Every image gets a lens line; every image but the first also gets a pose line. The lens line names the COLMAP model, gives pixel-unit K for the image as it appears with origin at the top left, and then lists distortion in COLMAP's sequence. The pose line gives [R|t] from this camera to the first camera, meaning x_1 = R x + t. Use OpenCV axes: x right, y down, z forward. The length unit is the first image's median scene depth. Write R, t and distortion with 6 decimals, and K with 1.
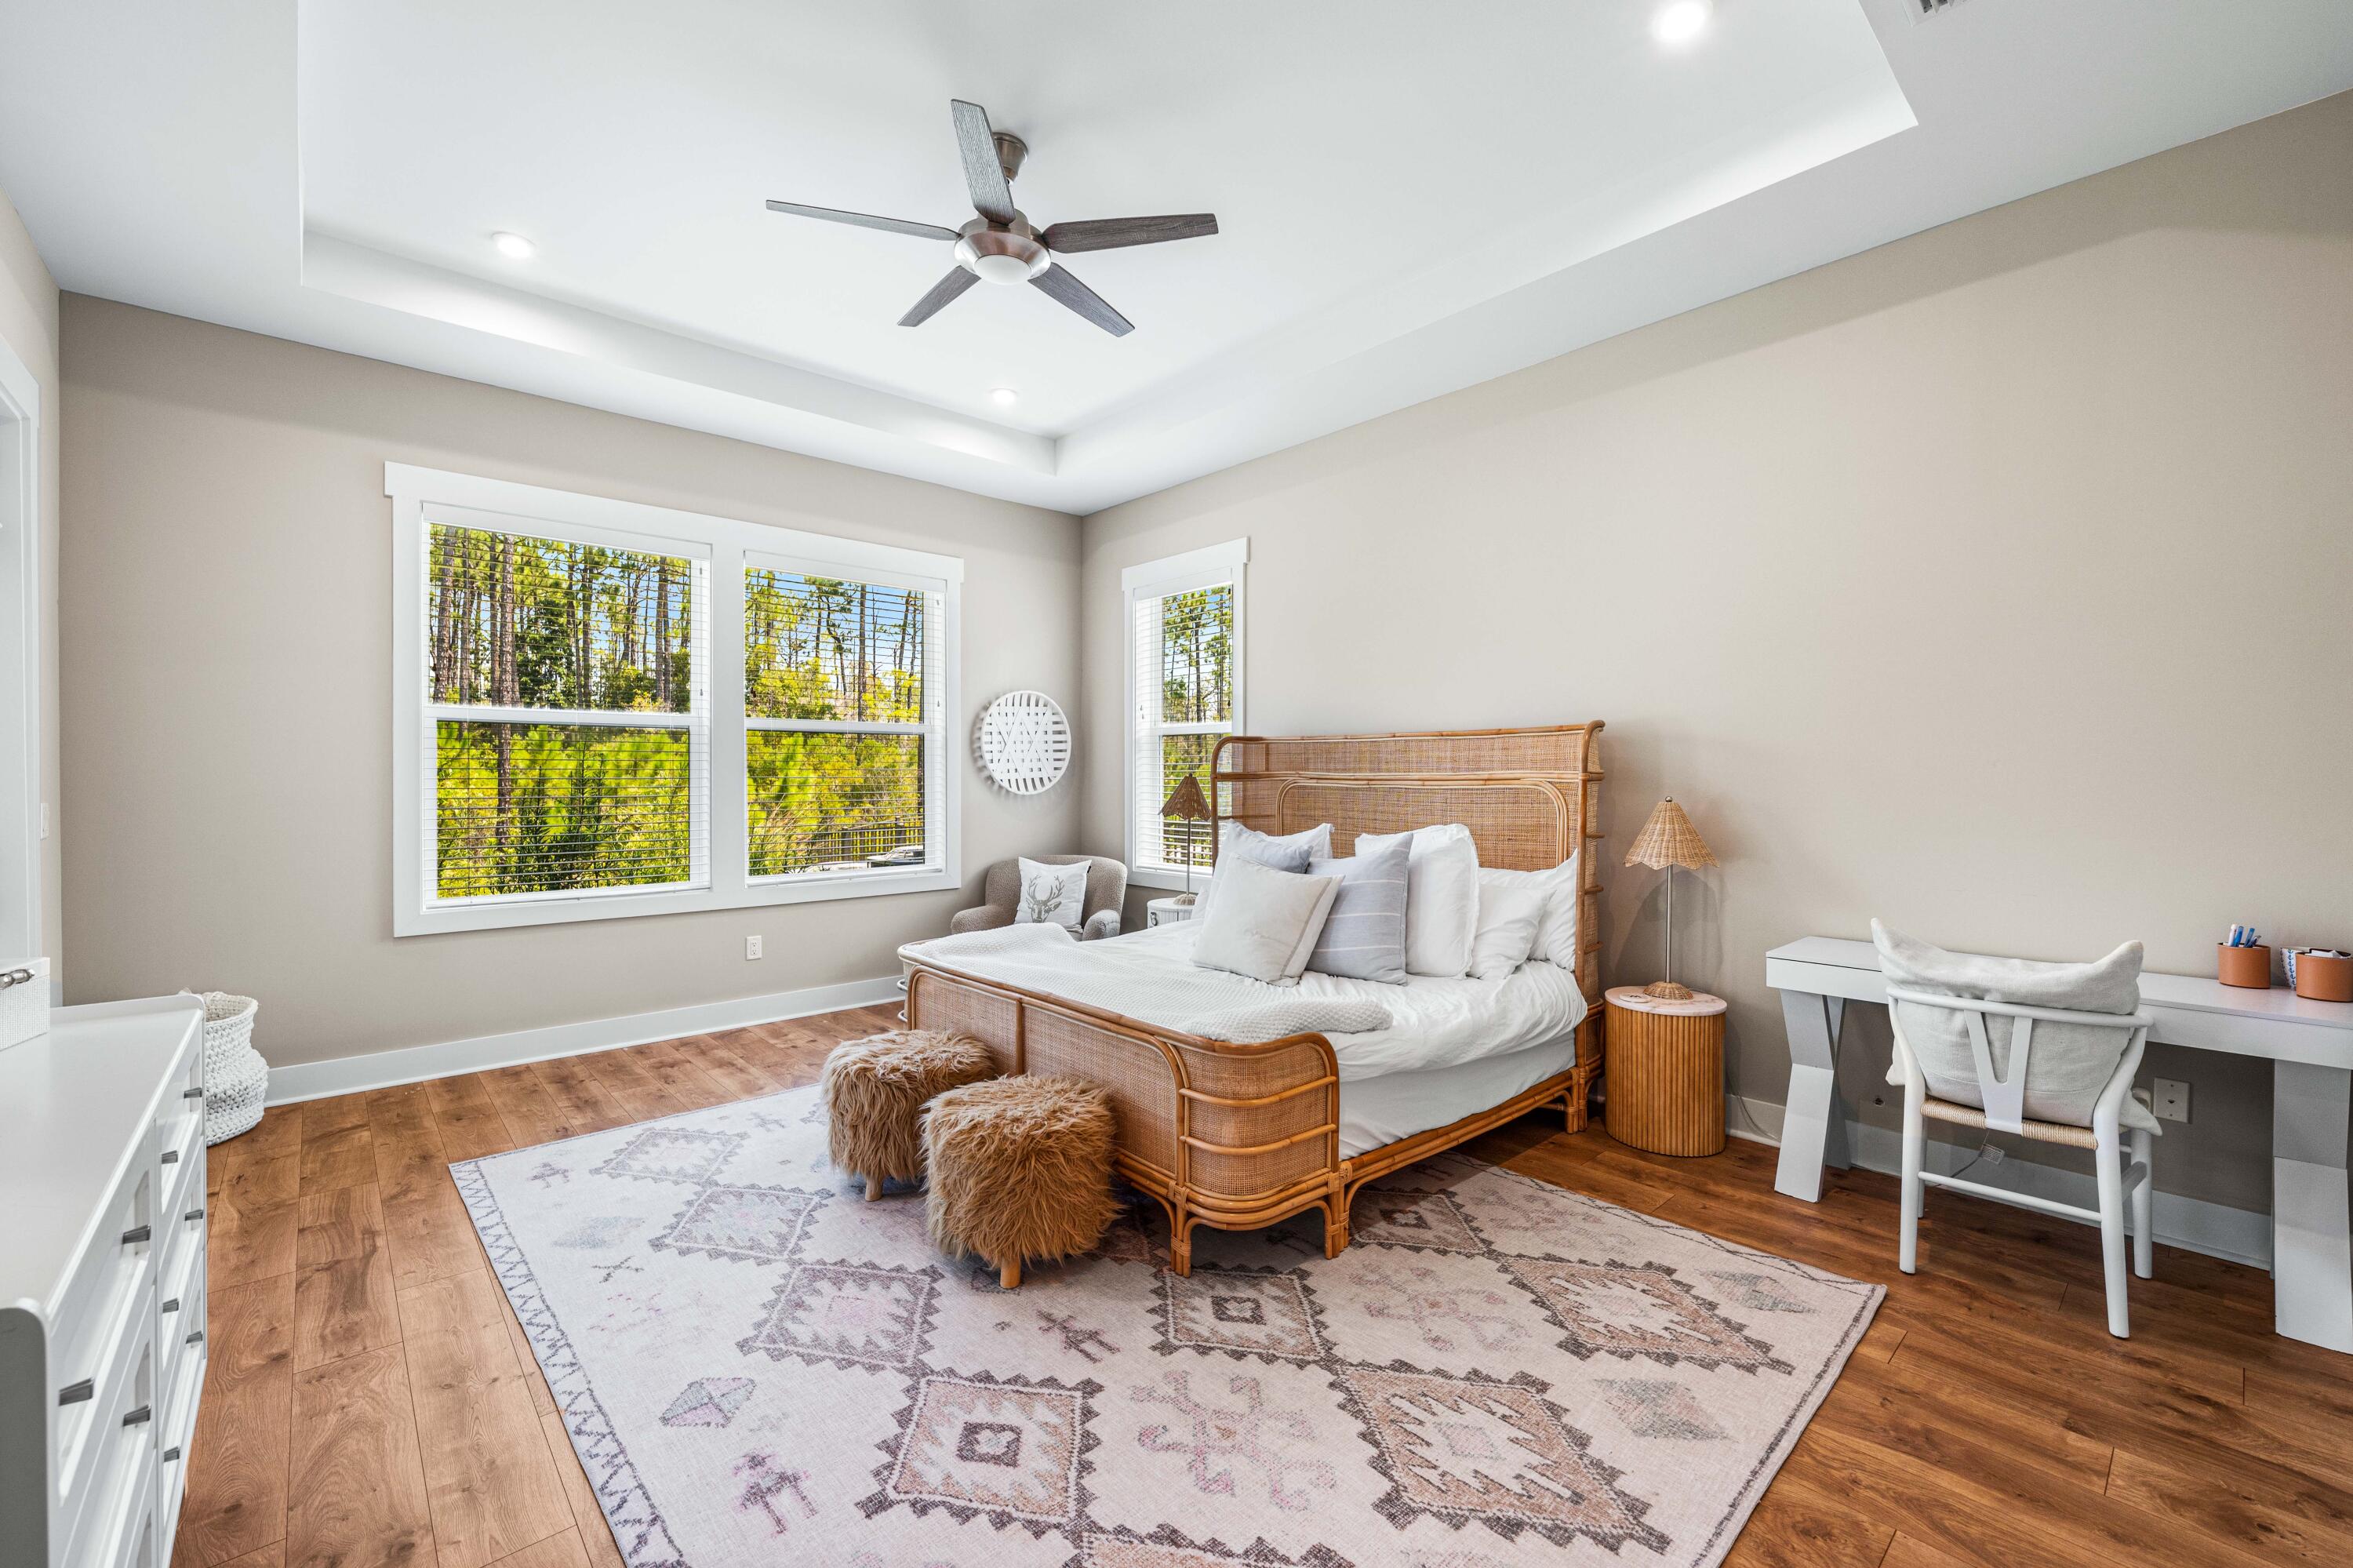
lens RADIAL K [[1011.3, 0, 1172.4], [0, 1011.3, 788.6], [0, 0, 1]] dist [-0.001025, 0.000720]
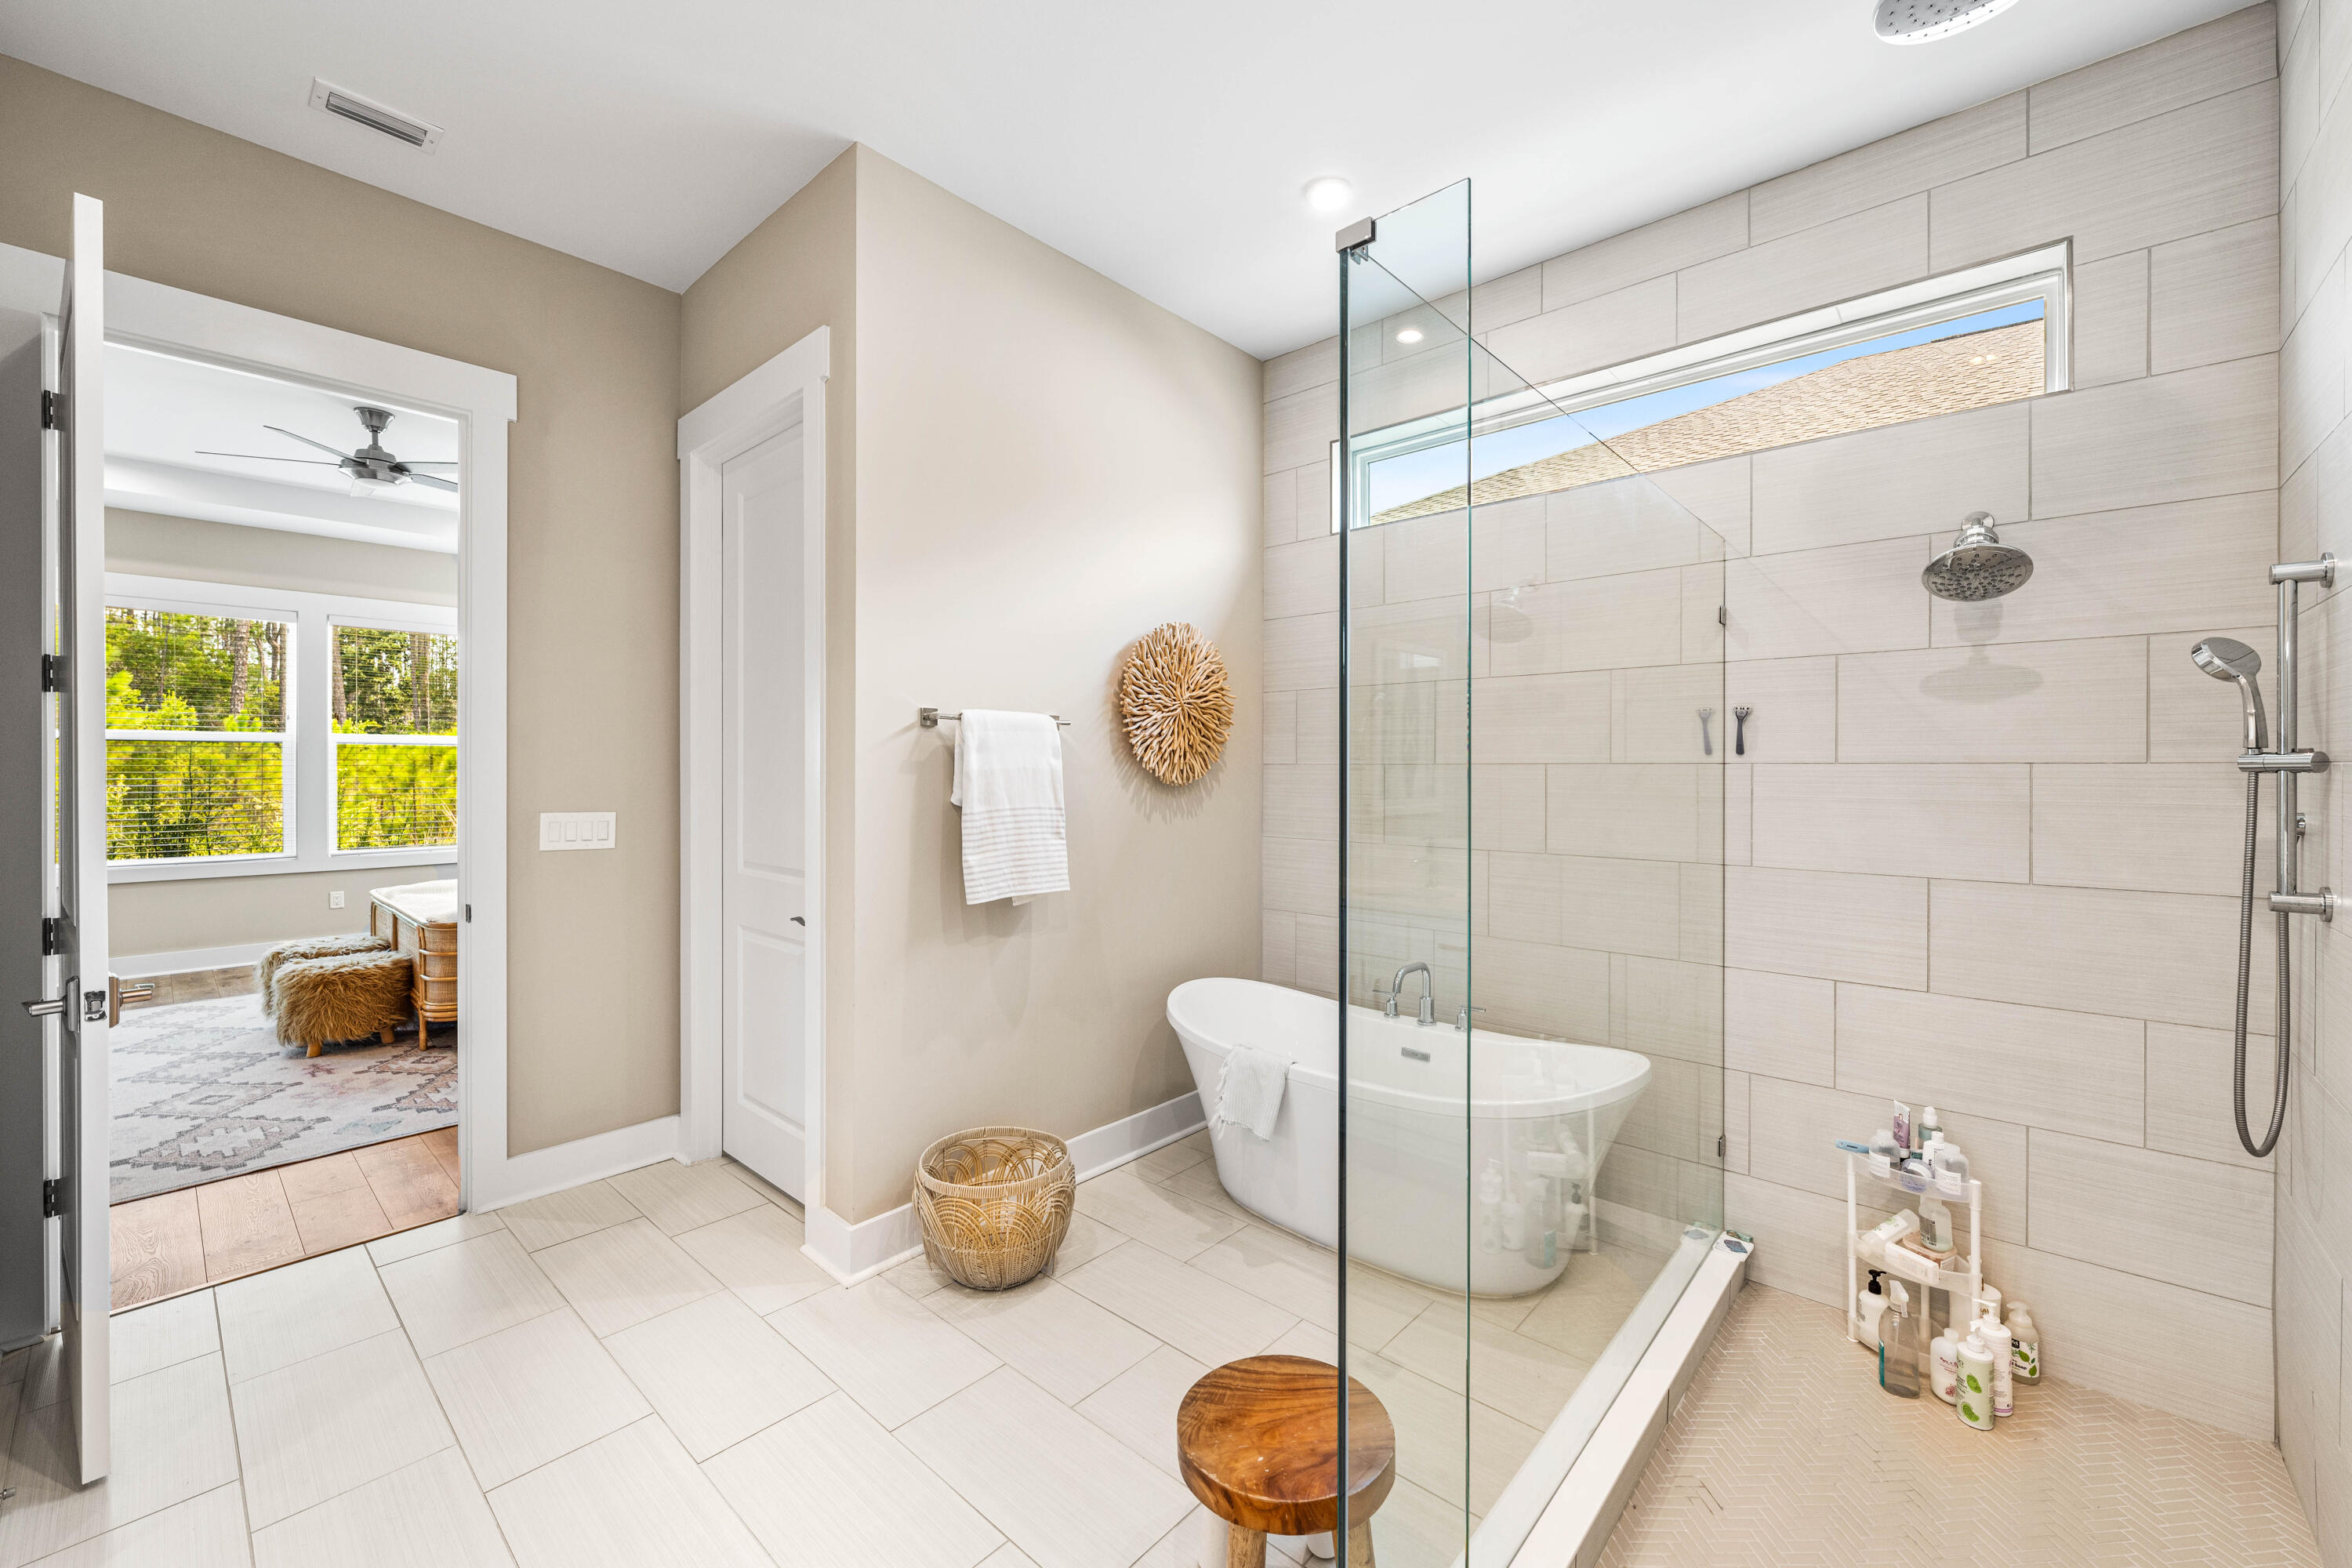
lens RADIAL K [[937.1, 0, 1180.3], [0, 937.1, 773.2], [0, 0, 1]] dist [-0.013354, -0.000173]
pose [[0.989855, -0.000574, 0.142083, 0.605487], [0.001441, 0.999981, -0.005995, -0.008679], [-0.142077, 0.006139, 0.989837, -0.469512]]
